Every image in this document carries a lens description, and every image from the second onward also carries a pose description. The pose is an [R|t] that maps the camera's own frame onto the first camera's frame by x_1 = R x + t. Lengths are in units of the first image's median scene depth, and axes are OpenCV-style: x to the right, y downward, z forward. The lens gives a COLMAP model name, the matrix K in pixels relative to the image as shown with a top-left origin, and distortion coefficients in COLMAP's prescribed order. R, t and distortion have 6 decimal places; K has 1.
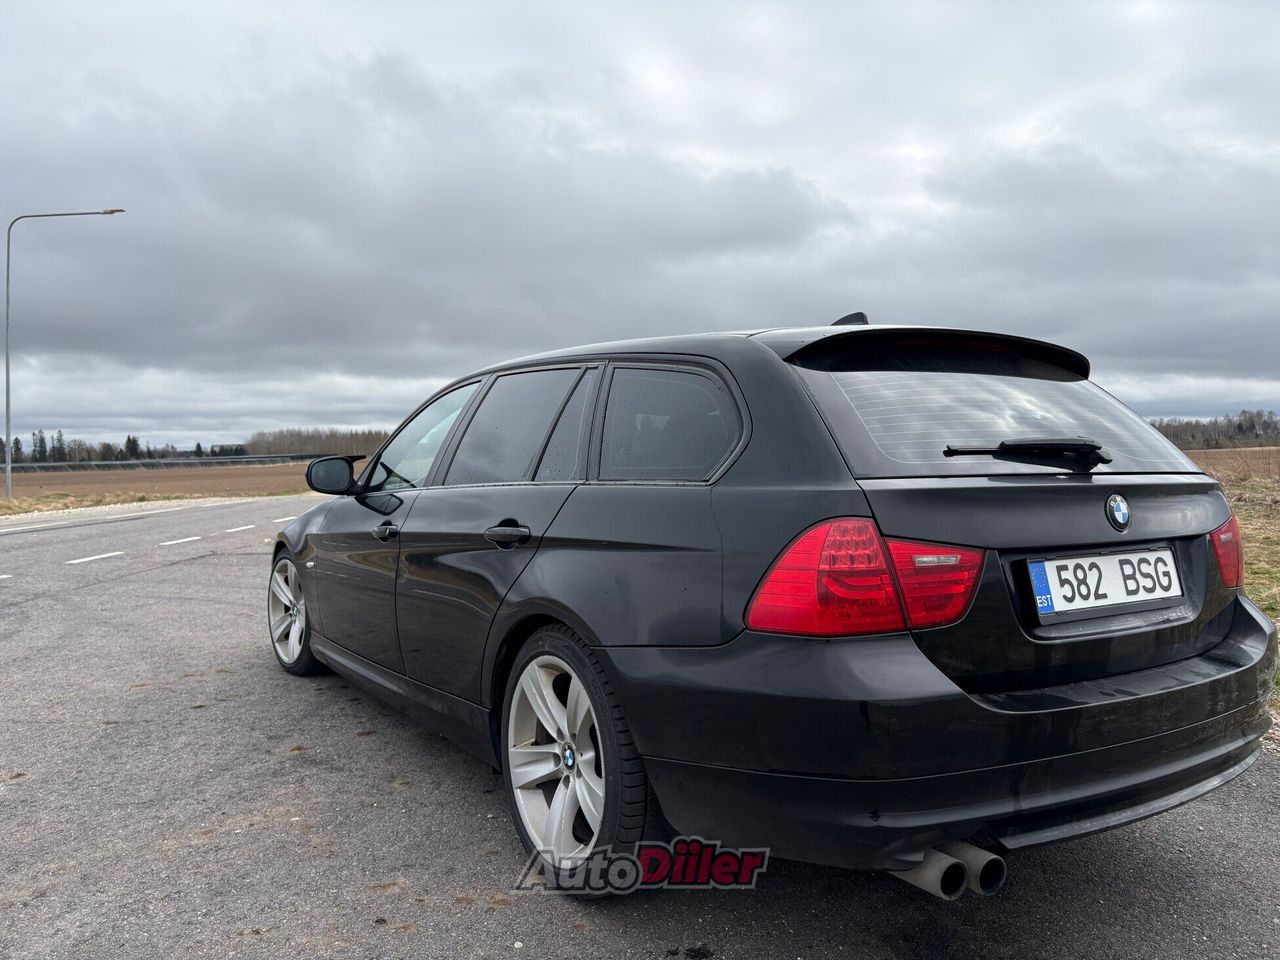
lens RADIAL K [[972.2, 0, 640.4], [0, 972.2, 445.7], [0, 0, 1]] dist [0.062504, -0.078395]
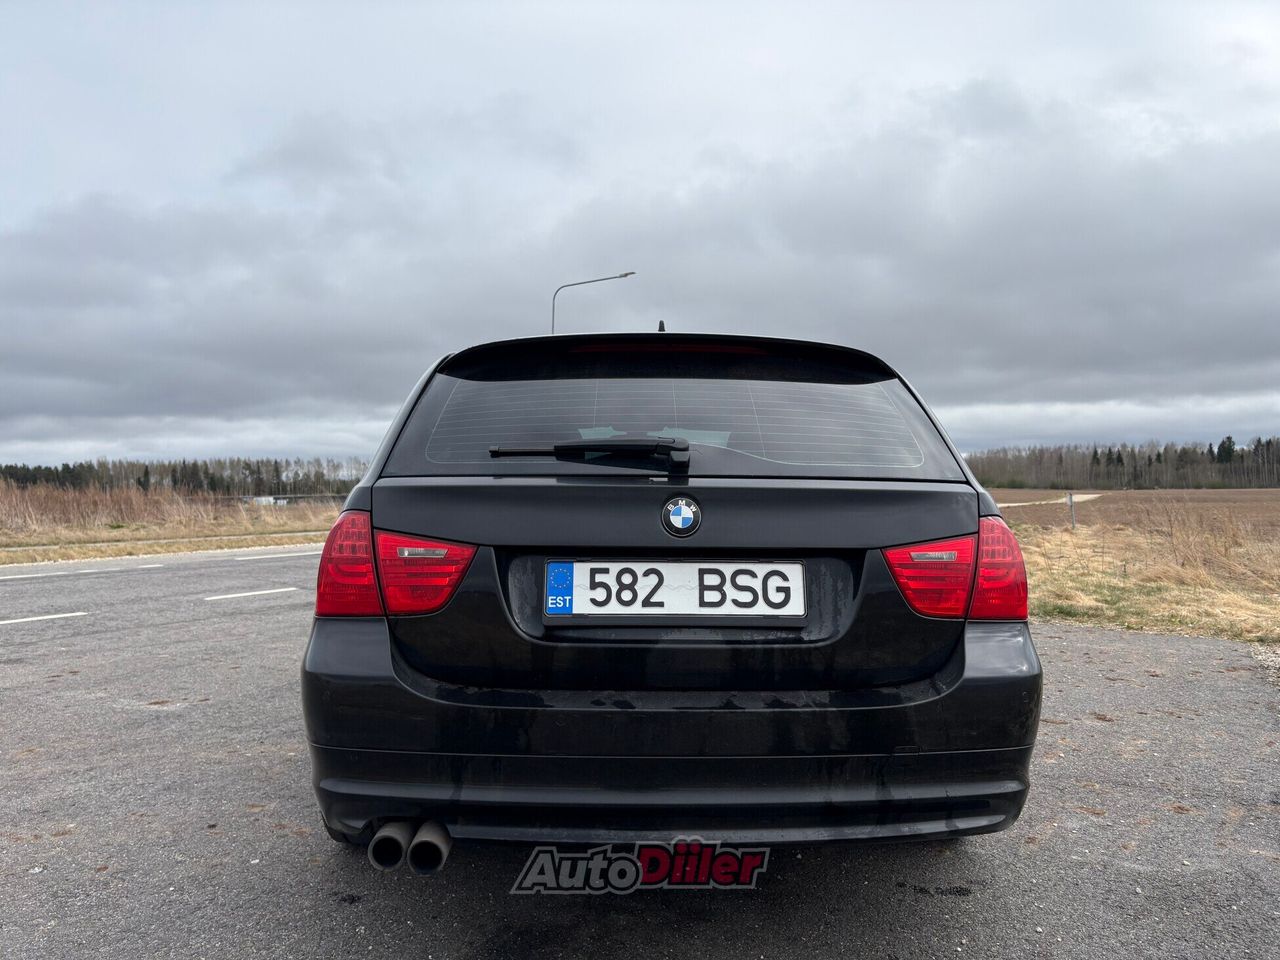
lens RADIAL K [[972.2, 0, 650.2], [0, 972.2, 425.8], [0, 0, 1]] dist [0.062504, -0.078395]
pose [[0.860002, -0.023795, -0.509736, 0.946657], [-0.001891, 0.998757, -0.049814, 0.027208], [0.510288, 0.043804, 0.858888, 0.177326]]
